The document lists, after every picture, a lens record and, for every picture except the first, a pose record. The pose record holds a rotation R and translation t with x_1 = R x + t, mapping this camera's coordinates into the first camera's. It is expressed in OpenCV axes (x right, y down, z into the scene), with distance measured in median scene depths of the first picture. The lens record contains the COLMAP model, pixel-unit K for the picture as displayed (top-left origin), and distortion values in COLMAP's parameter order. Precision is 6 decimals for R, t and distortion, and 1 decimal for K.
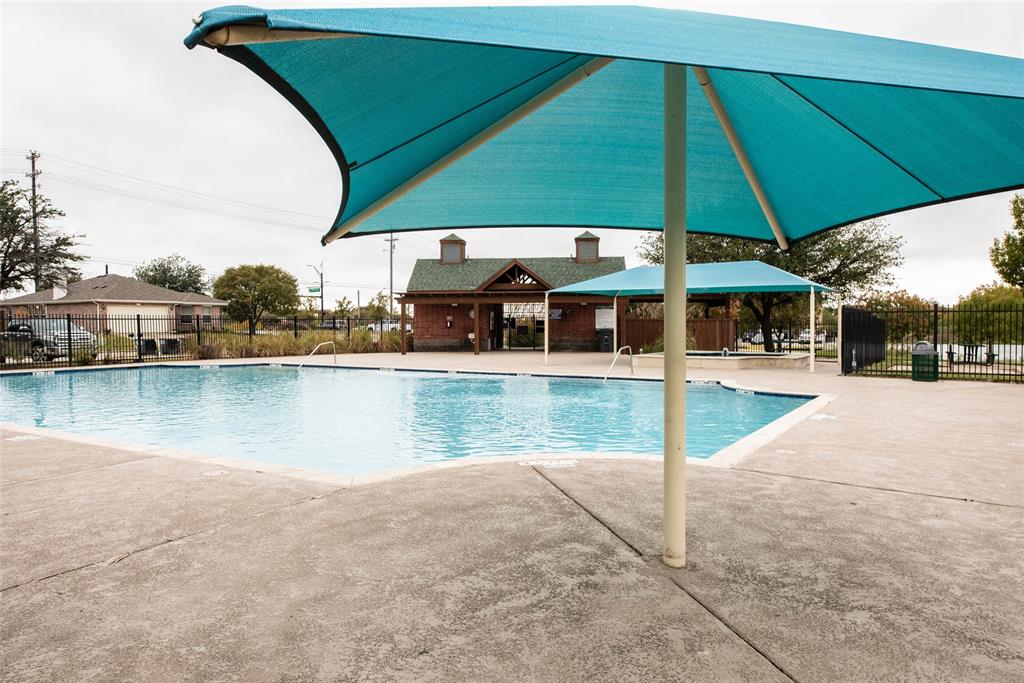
lens RADIAL K [[729.2, 0, 512.0], [0, 729.2, 341.5], [0, 0, 1]] dist [0.002517, 0.000615]
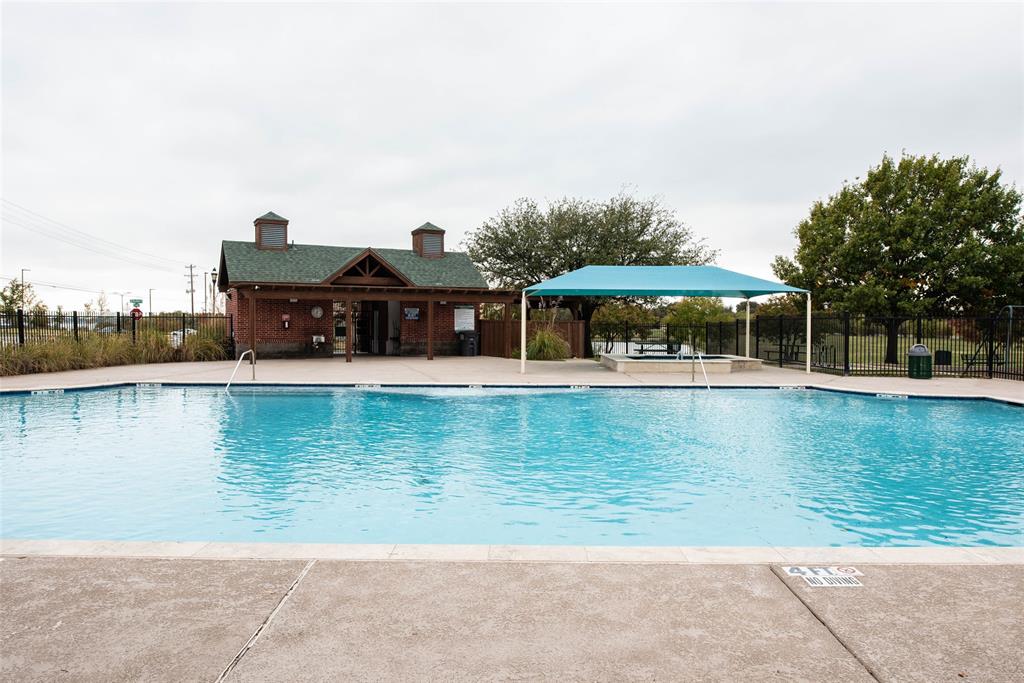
lens RADIAL K [[729.2, 0, 512.0], [0, 729.2, 341.5], [0, 0, 1]] dist [0.002517, 0.000615]
pose [[0.847739, -0.006540, 0.530374, -0.302816], [0.005650, 0.999979, 0.003300, -0.006299], [-0.530384, 0.000199, 0.847758, 0.187705]]
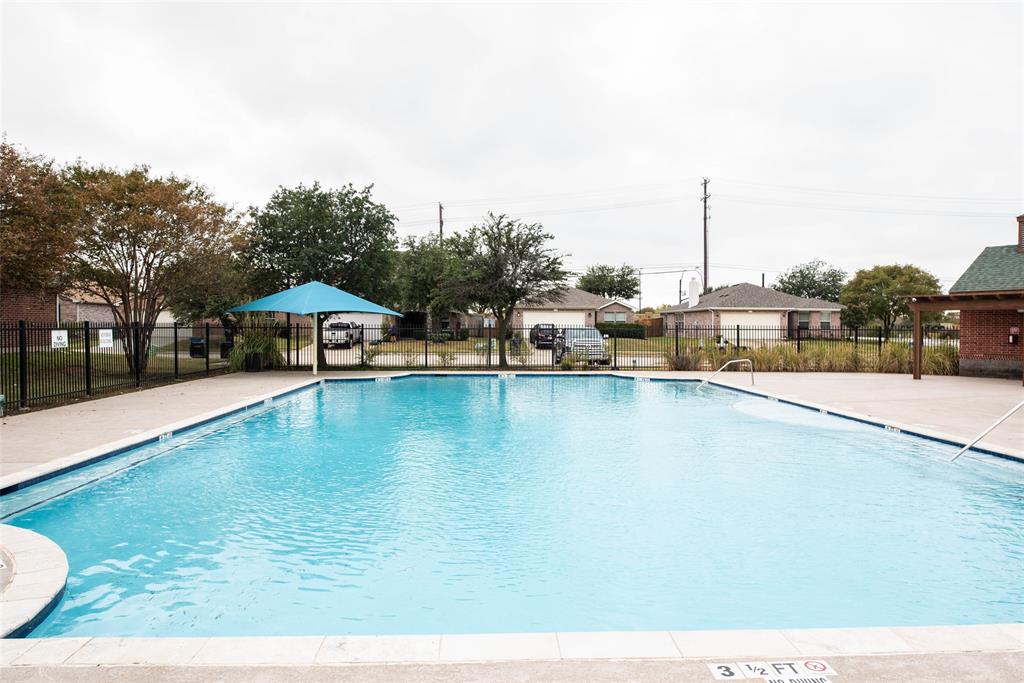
lens RADIAL K [[729.2, 0, 512.0], [0, 729.2, 341.5], [0, 0, 1]] dist [0.002517, 0.000615]
pose [[0.576836, 0.023916, -0.816510, 0.204775], [-0.028019, 0.999562, 0.009483, -0.014616], [0.816379, 0.017408, 0.577254, 0.216885]]
